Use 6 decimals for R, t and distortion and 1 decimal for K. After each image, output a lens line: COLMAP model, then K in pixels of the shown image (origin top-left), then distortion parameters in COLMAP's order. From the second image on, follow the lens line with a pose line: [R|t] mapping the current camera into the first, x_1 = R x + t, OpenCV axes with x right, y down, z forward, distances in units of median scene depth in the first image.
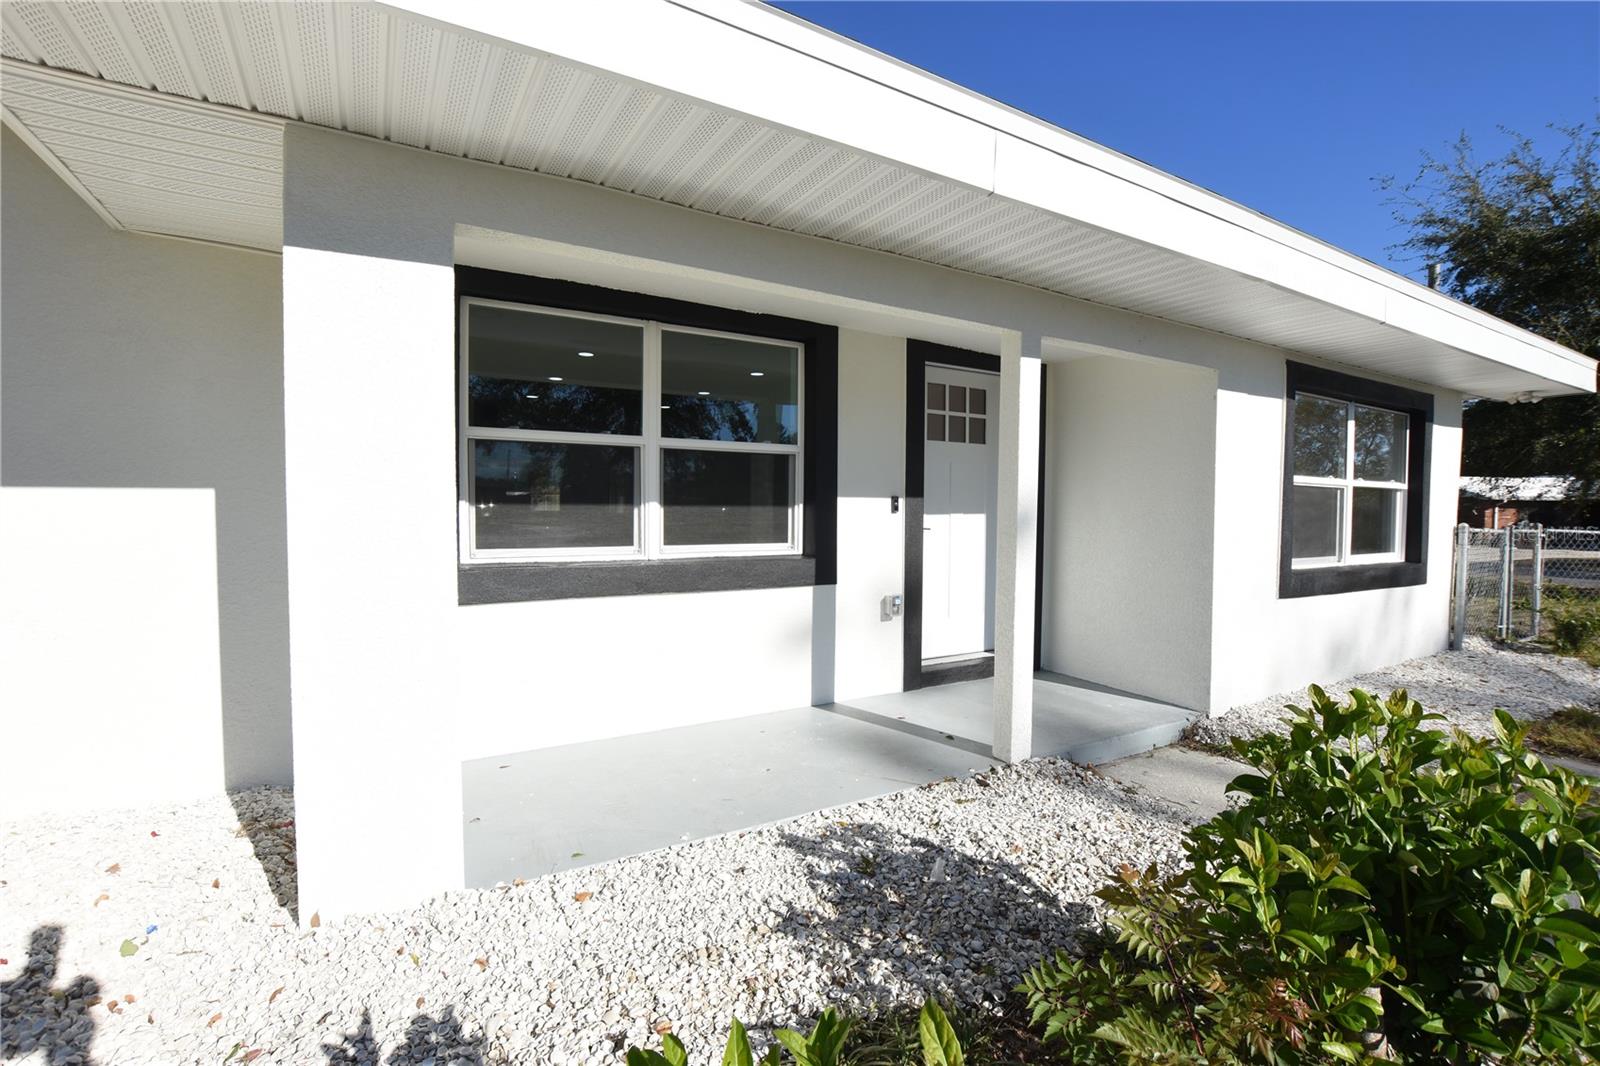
lens RADIAL K [[720.1, 0, 800.0], [0, 720.1, 533.0], [0, 0, 1]] dist [-0.020116, 0.000065]
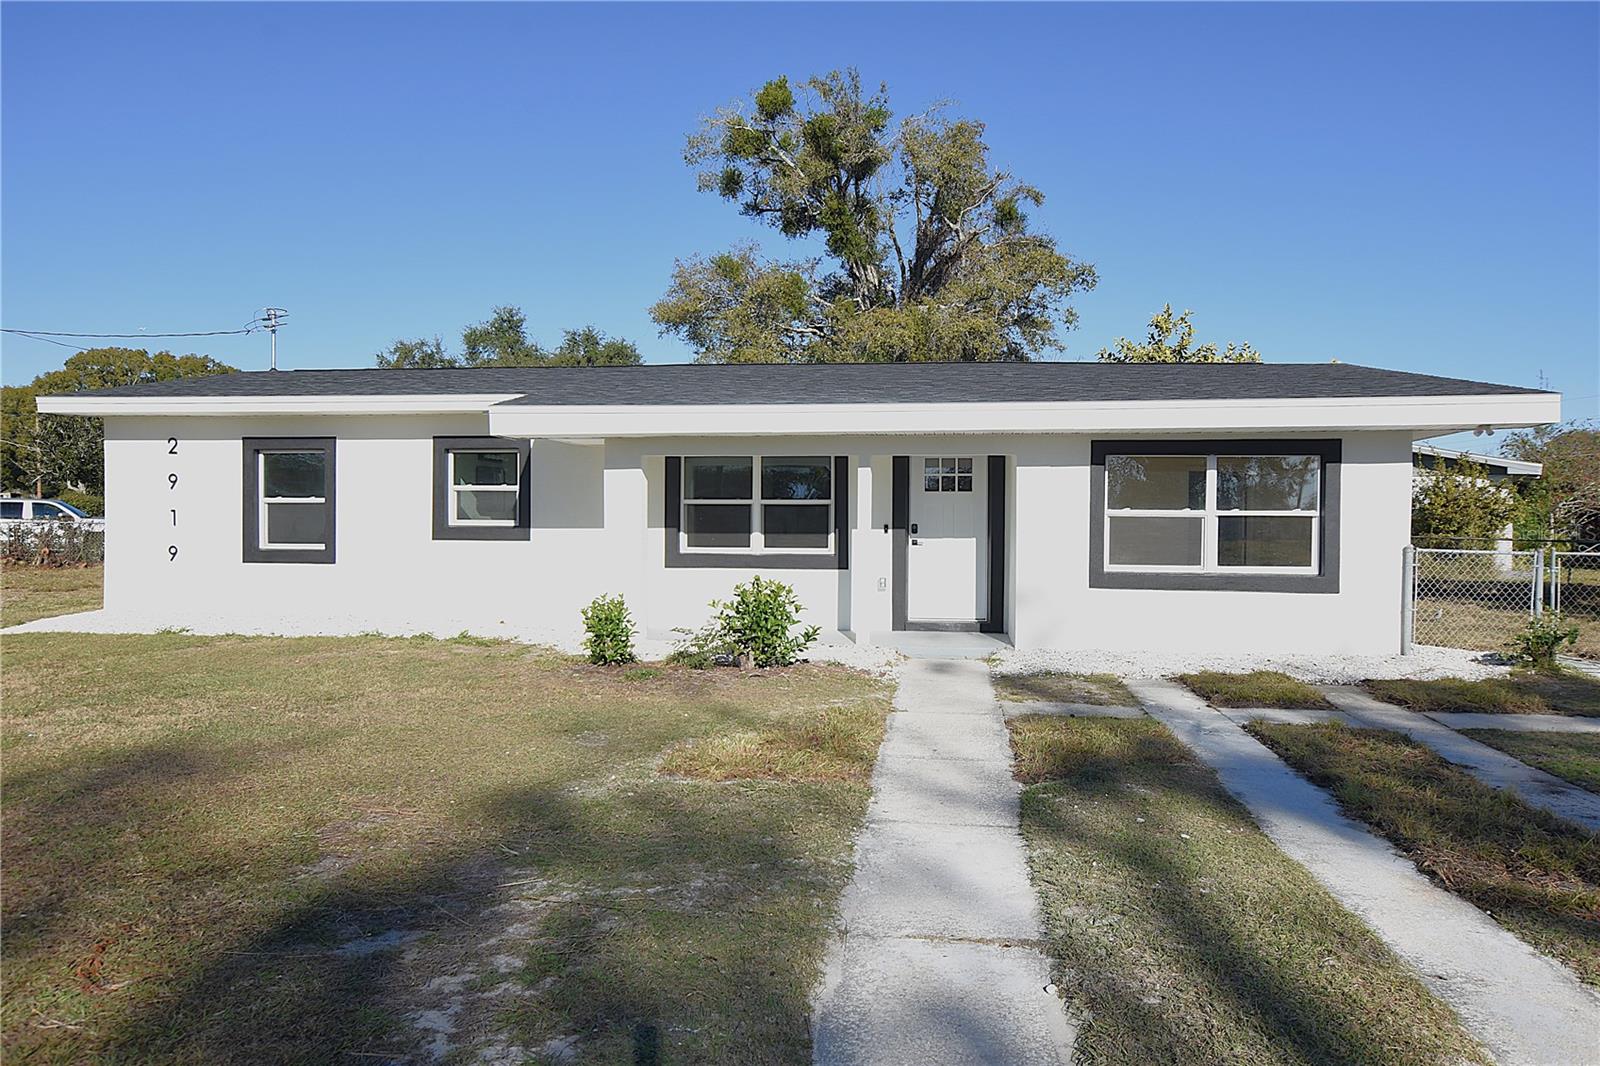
lens RADIAL K [[1141.8, 0, 800.0], [0, 1141.8, 533.0], [0, 0, 1]] dist [0.007767, 0.000874]
pose [[0.770477, 0.001442, -0.637467, 1.840122], [-0.015829, 0.999732, -0.016871, 0.021400], [0.637272, 0.023089, 0.770293, -1.430218]]
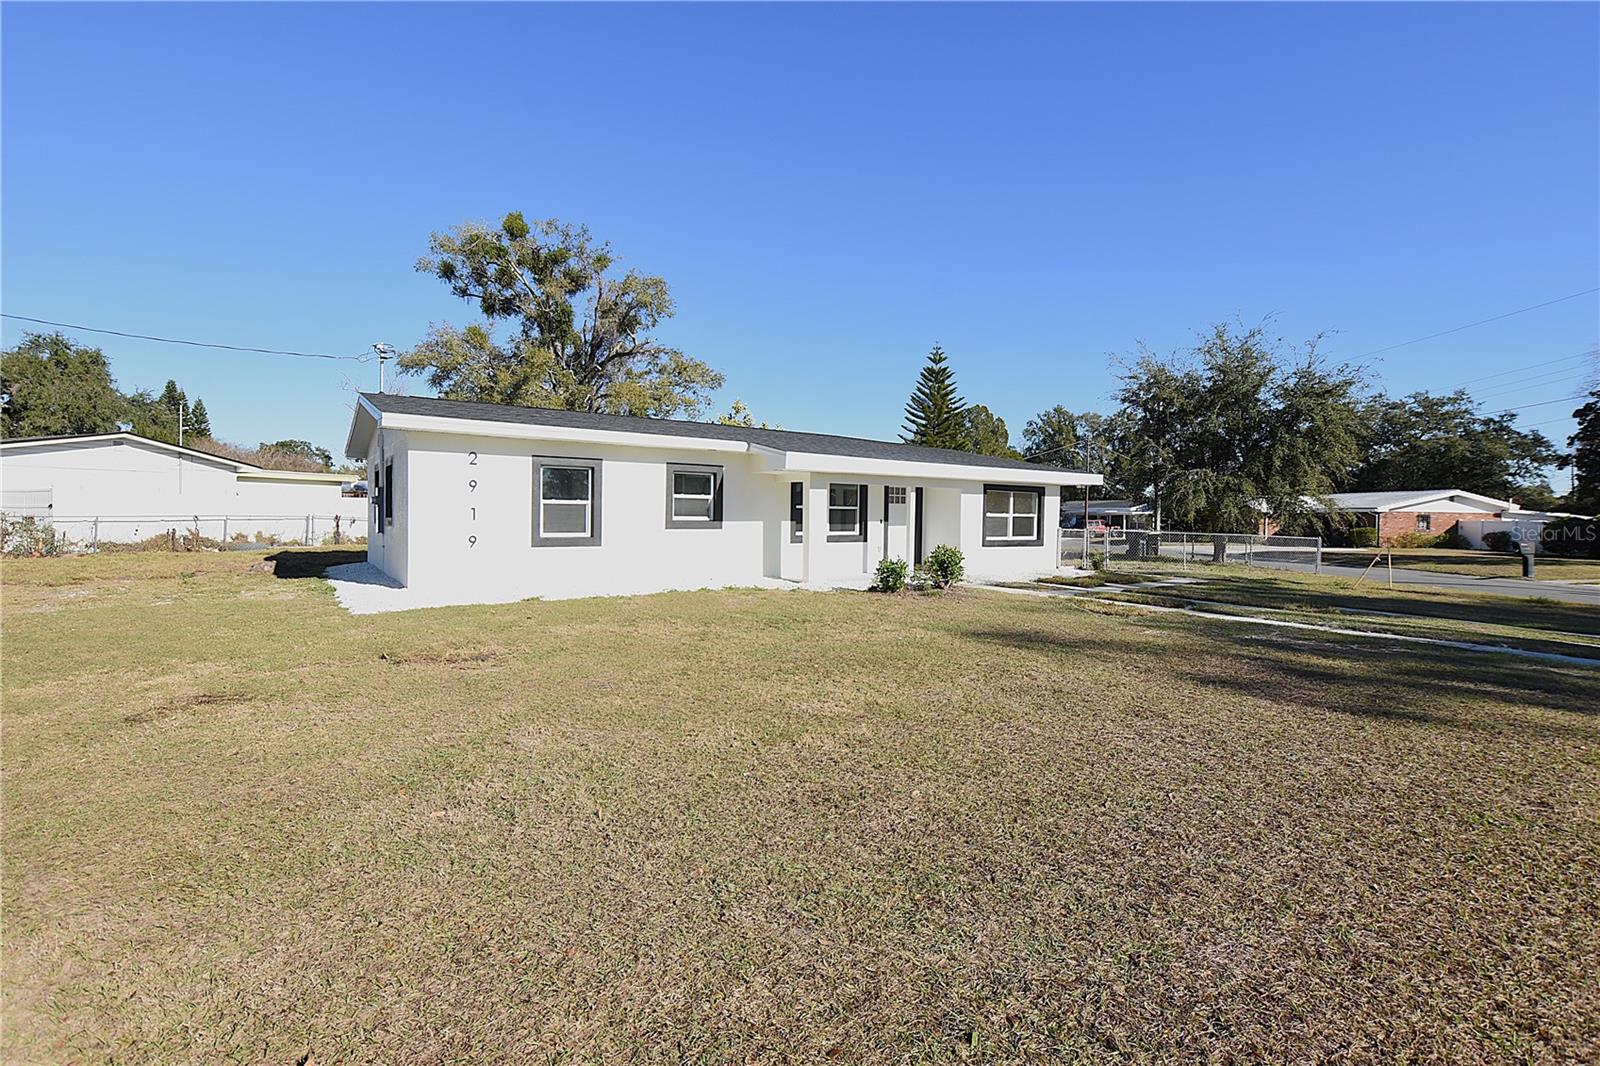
lens RADIAL K [[720.1, 0, 800.0], [0, 720.1, 533.0], [0, 0, 1]] dist [-0.020116, 0.000065]
pose [[0.997151, -0.001146, 0.075424, -0.582149], [0.001560, 0.999984, -0.005441, 0.037314], [-0.075417, 0.005543, 0.997137, -2.759980]]
